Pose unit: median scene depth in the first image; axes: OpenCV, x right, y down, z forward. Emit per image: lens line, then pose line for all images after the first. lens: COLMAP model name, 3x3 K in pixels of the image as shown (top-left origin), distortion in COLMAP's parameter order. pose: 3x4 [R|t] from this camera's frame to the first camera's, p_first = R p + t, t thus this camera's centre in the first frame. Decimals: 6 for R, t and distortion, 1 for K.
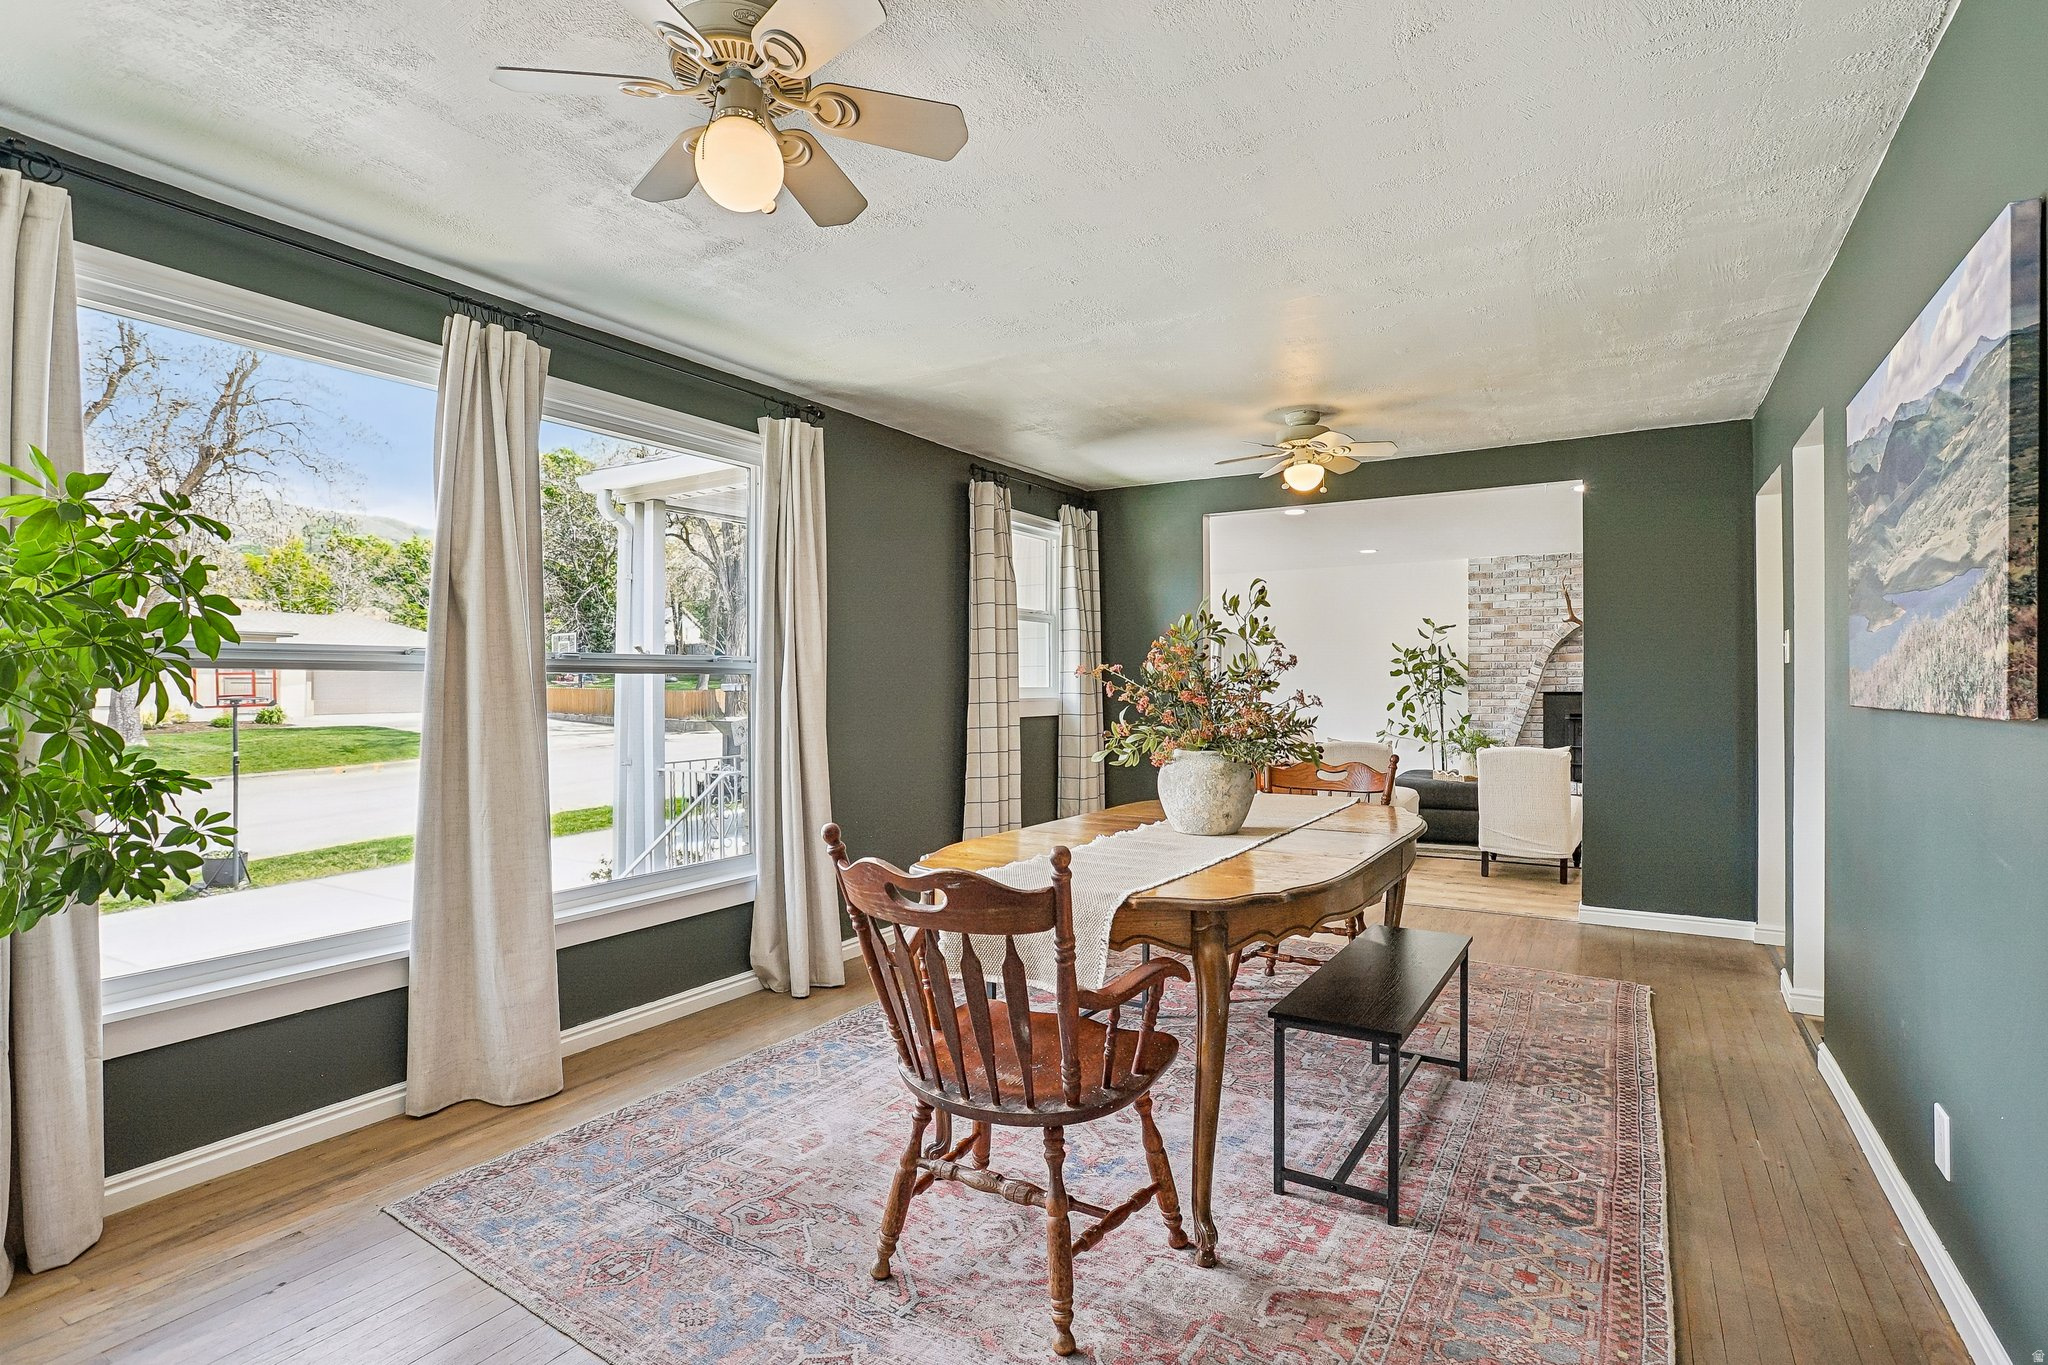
lens RADIAL K [[989.7, 0, 1027.2], [0, 989.7, 684.3], [0, 0, 1]] dist [-0.025955, 0.007198]
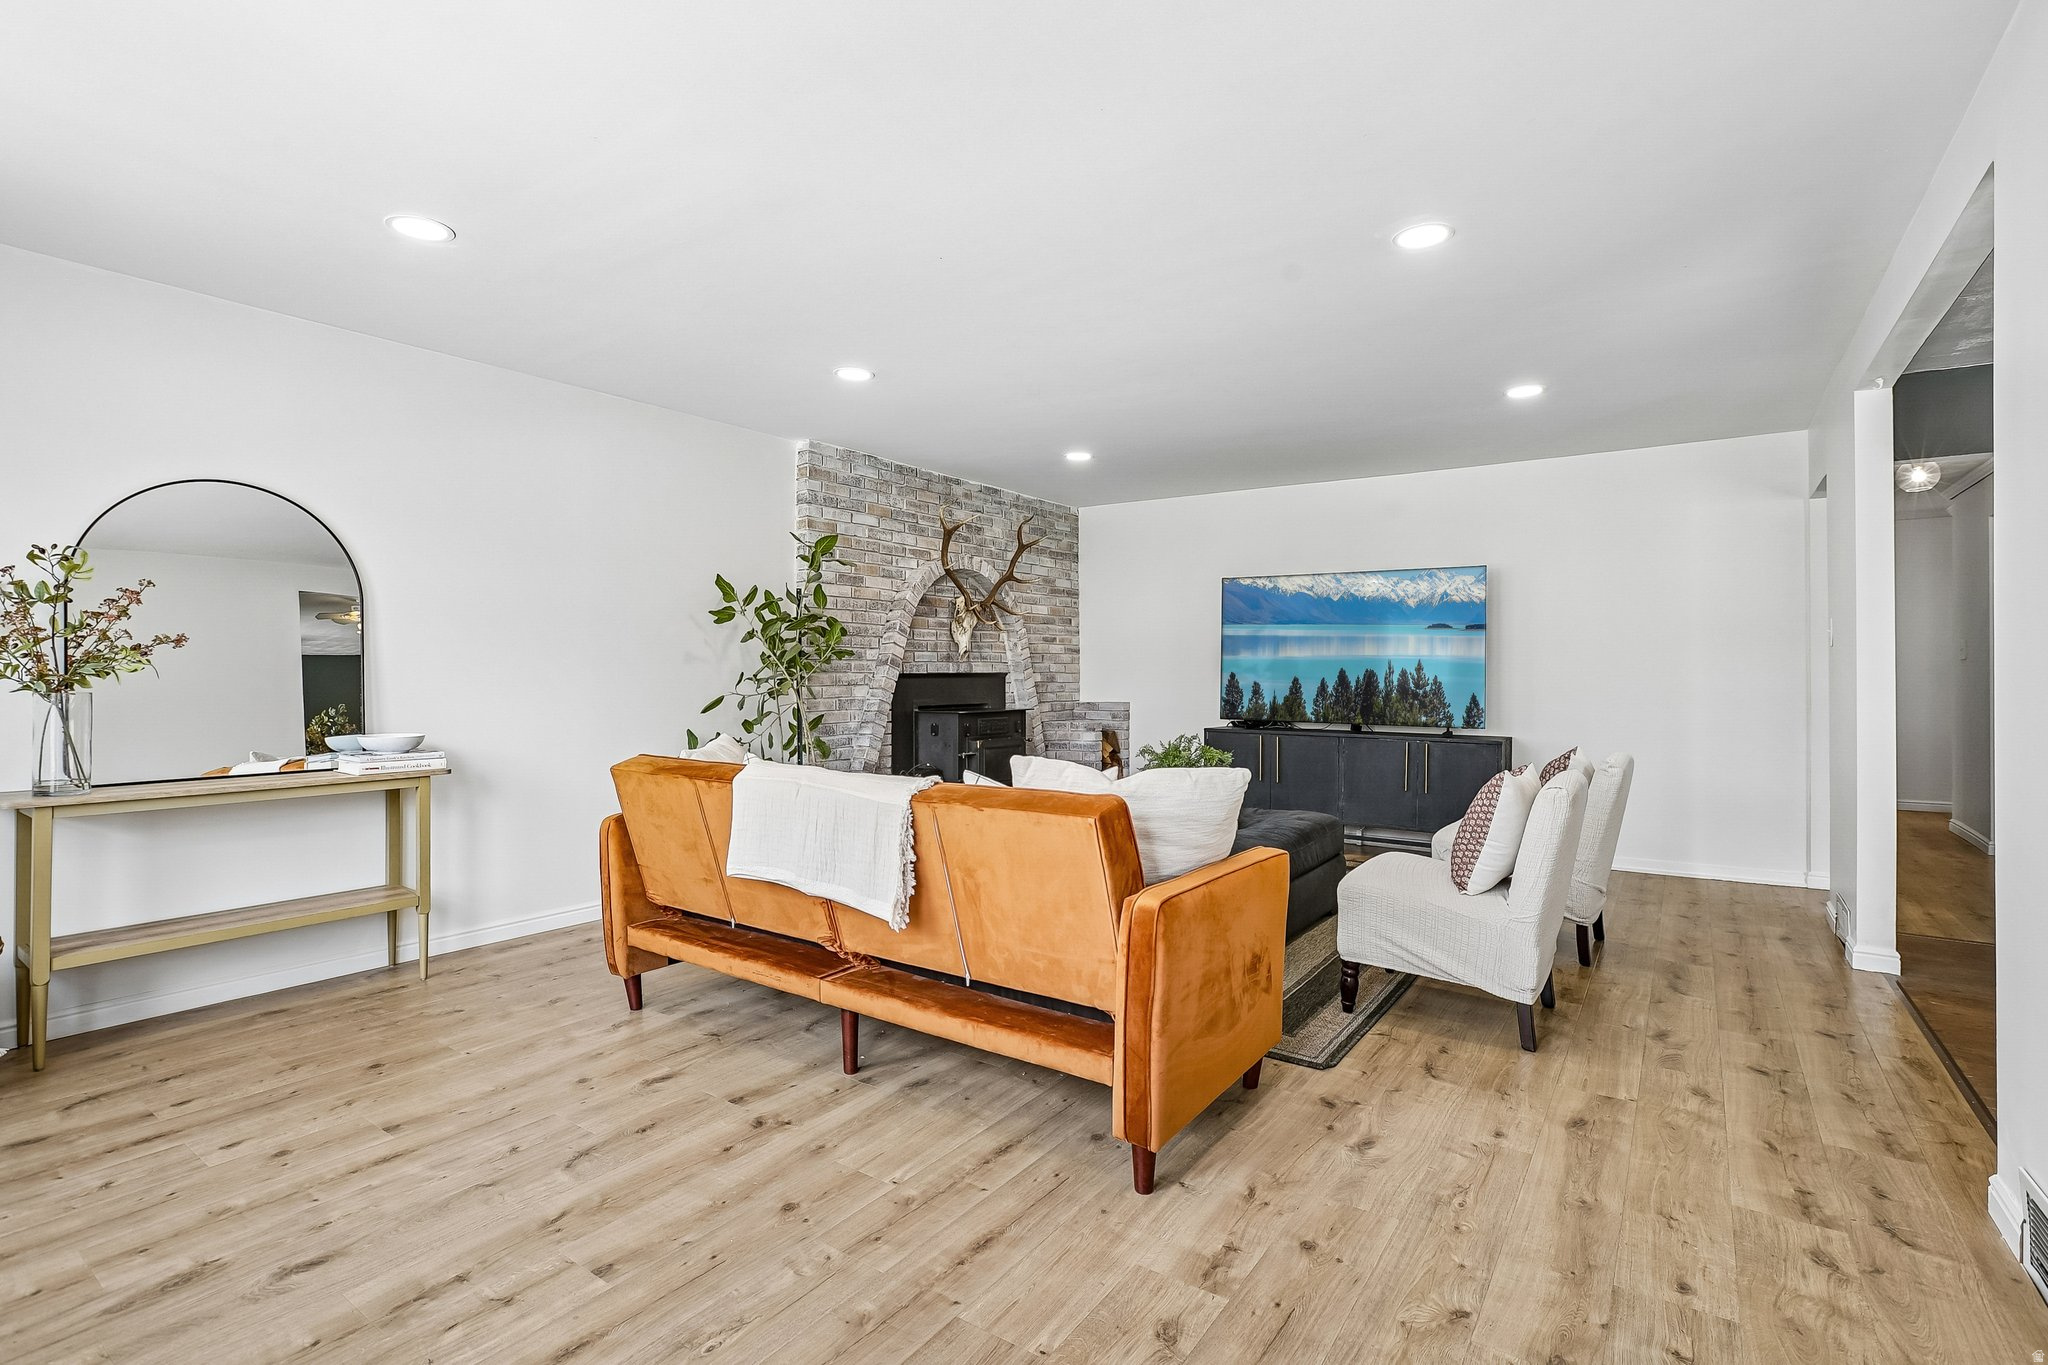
lens RADIAL K [[988.3, 0, 1013.0], [0, 988.3, 662.2], [0, 0, 1]] dist [-0.017363, 0.000628]
pose [[0.079592, 0.014301, 0.996725, -0.110707], [-0.000173, 0.999897, -0.014332, 0.009151], [-0.996827, 0.000968, 0.079586, 0.848974]]
